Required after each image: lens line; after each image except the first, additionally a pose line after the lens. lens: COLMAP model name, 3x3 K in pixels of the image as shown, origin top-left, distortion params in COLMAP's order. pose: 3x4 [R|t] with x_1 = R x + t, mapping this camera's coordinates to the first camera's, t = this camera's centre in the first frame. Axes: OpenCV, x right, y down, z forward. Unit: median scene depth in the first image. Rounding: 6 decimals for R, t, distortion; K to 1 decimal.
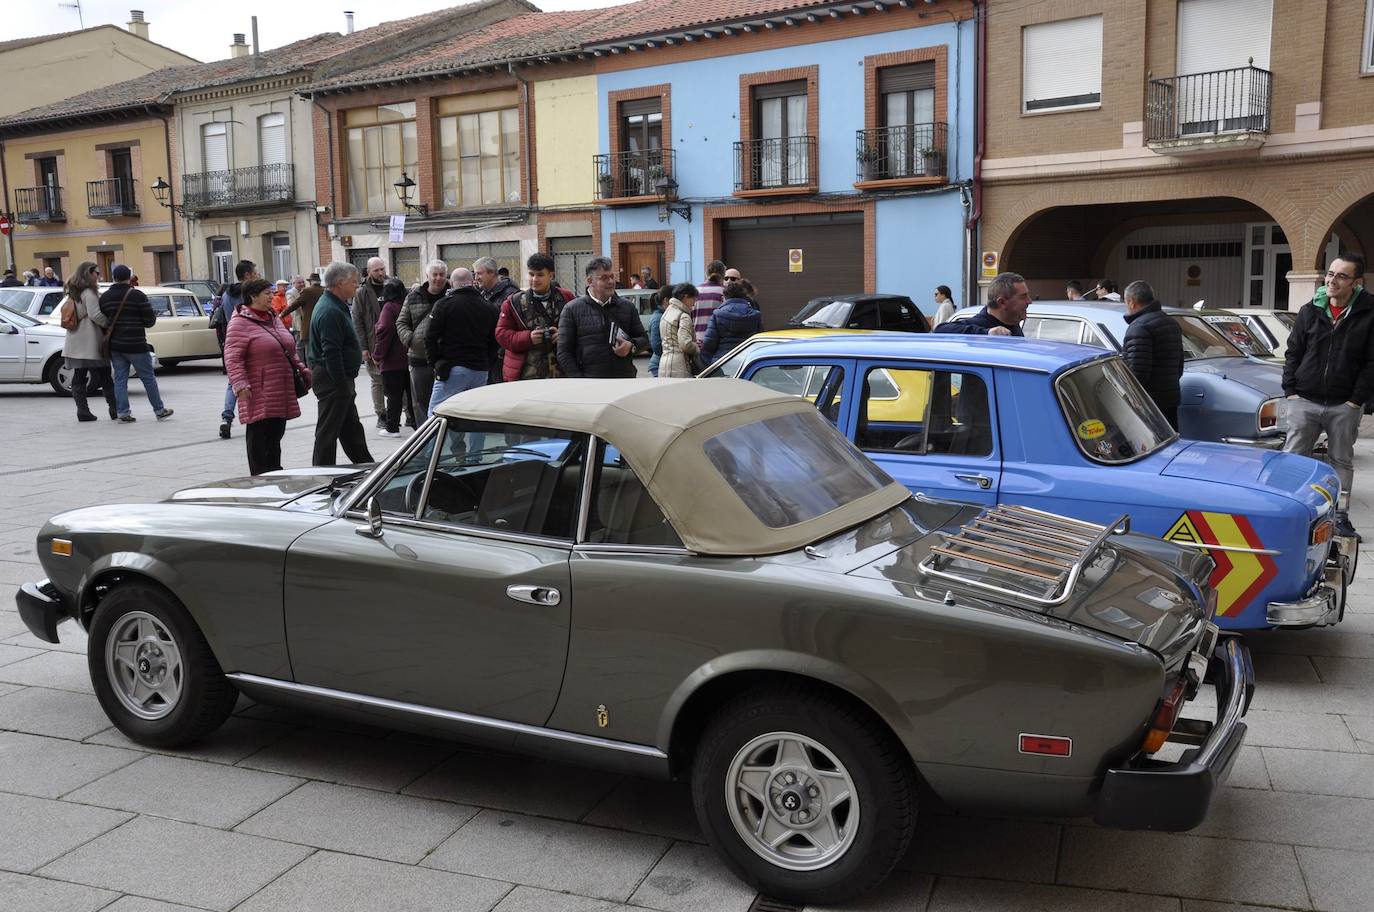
lens RADIAL K [[1273.8, 0, 683.9], [0, 1273.8, 451.8], [0, 0, 1]] dist [-0.040706, 0.160599]
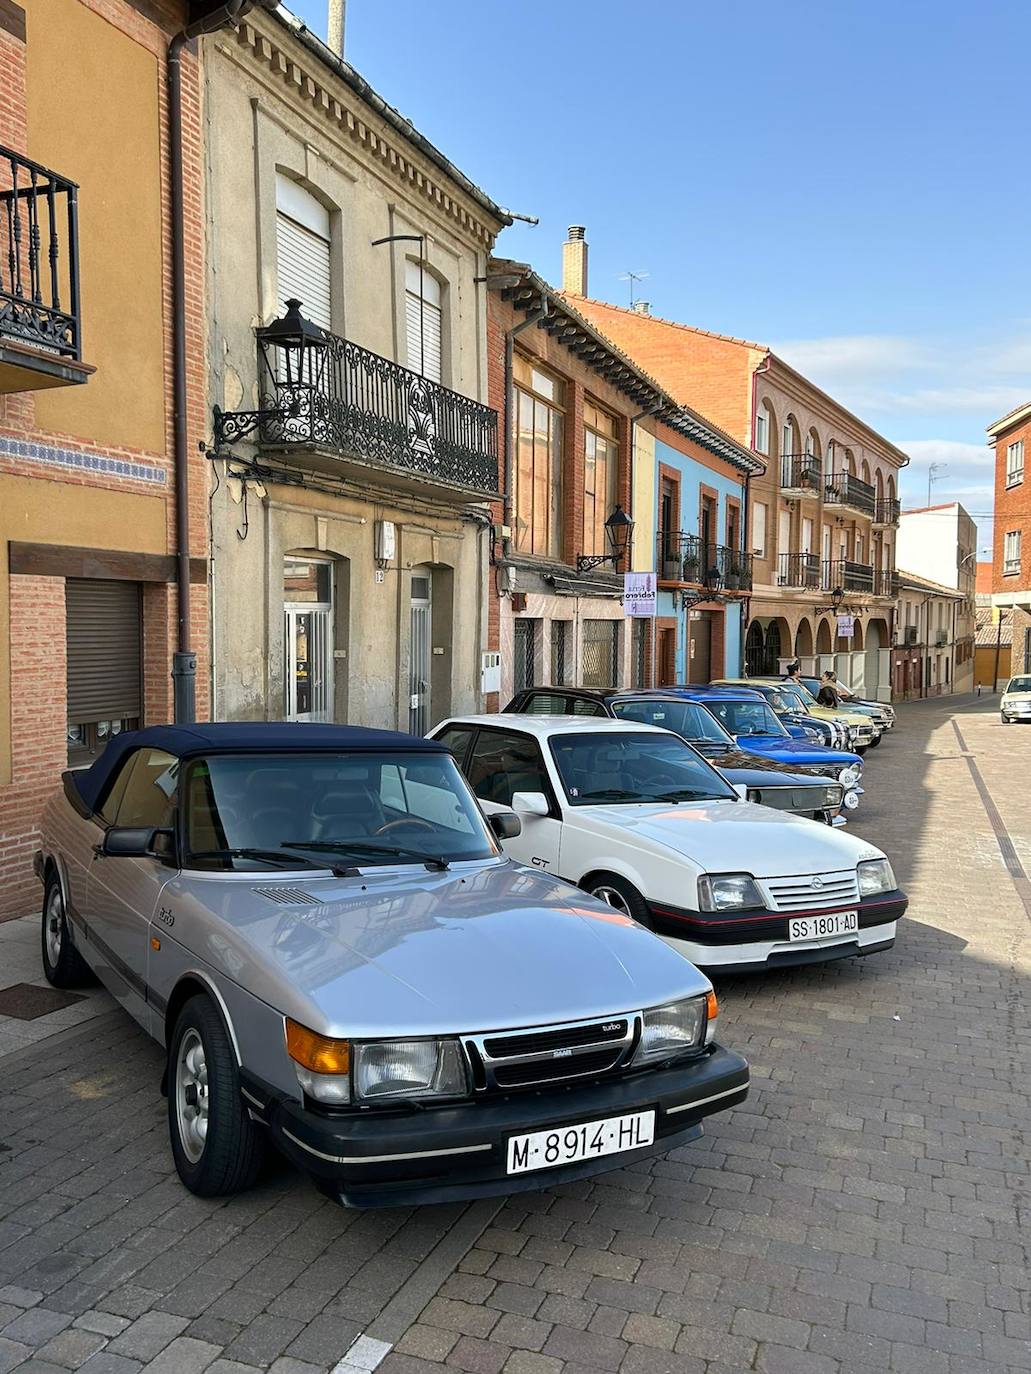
lens RADIAL K [[1128.7, 0, 514.9], [0, 1128.7, 700.9], [0, 0, 1]] dist [0.097523, -0.192453]
pose [[-0.230493, -0.033607, 0.972493, -0.687145], [0.143038, 0.987377, 0.068023, -0.154319], [-0.962504, 0.154783, -0.222776, 1.082770]]
